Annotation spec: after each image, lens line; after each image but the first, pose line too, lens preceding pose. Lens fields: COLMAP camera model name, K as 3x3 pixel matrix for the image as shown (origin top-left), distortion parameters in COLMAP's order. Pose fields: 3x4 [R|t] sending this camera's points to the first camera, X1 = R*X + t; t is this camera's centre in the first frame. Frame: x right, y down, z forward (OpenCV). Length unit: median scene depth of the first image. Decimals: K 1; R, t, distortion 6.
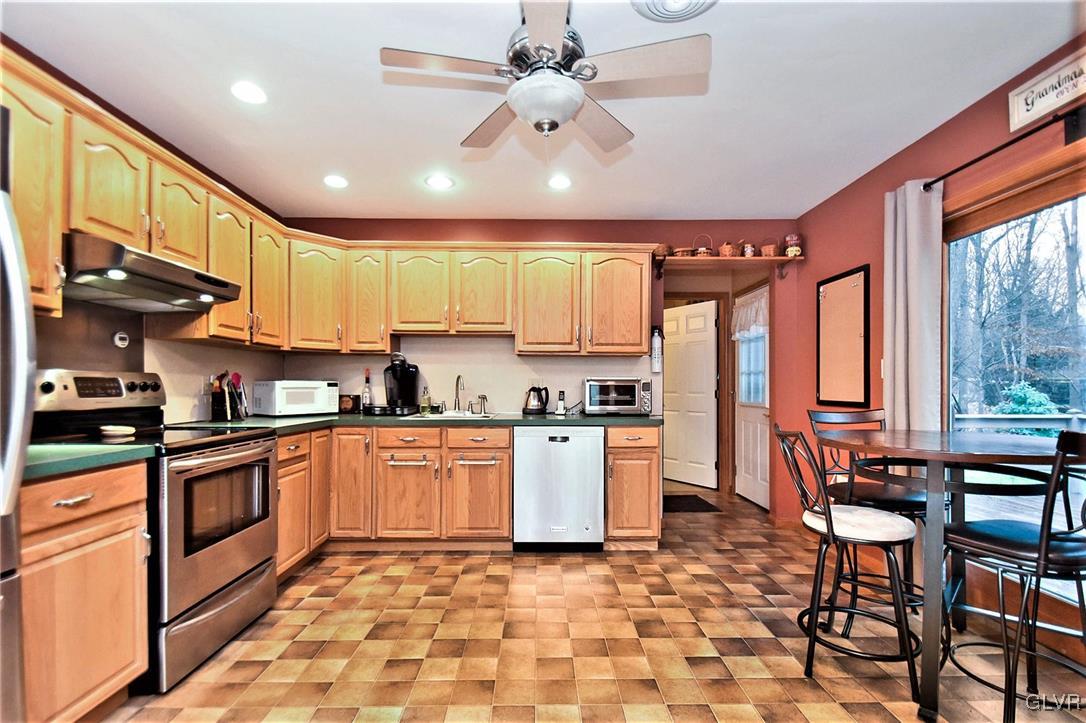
lens RADIAL K [[482.5, 0, 553.0], [0, 482.5, 381.6], [0, 0, 1]] dist [0.026649, -0.016277]
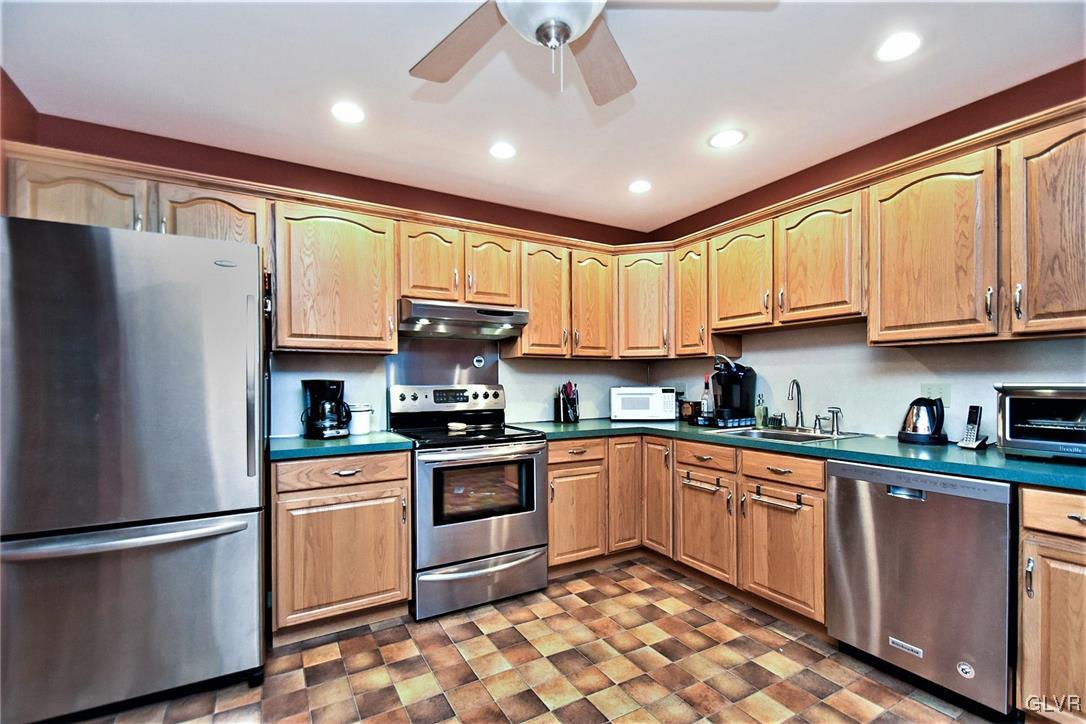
lens RADIAL K [[482.5, 0, 553.0], [0, 482.5, 382.1], [0, 0, 1]] dist [0.026649, -0.016277]
pose [[0.489500, -0.003353, -0.871997, 0.314195], [0.013765, 0.999898, 0.003882, -0.020426], [0.871894, -0.013904, 0.489496, 0.350480]]
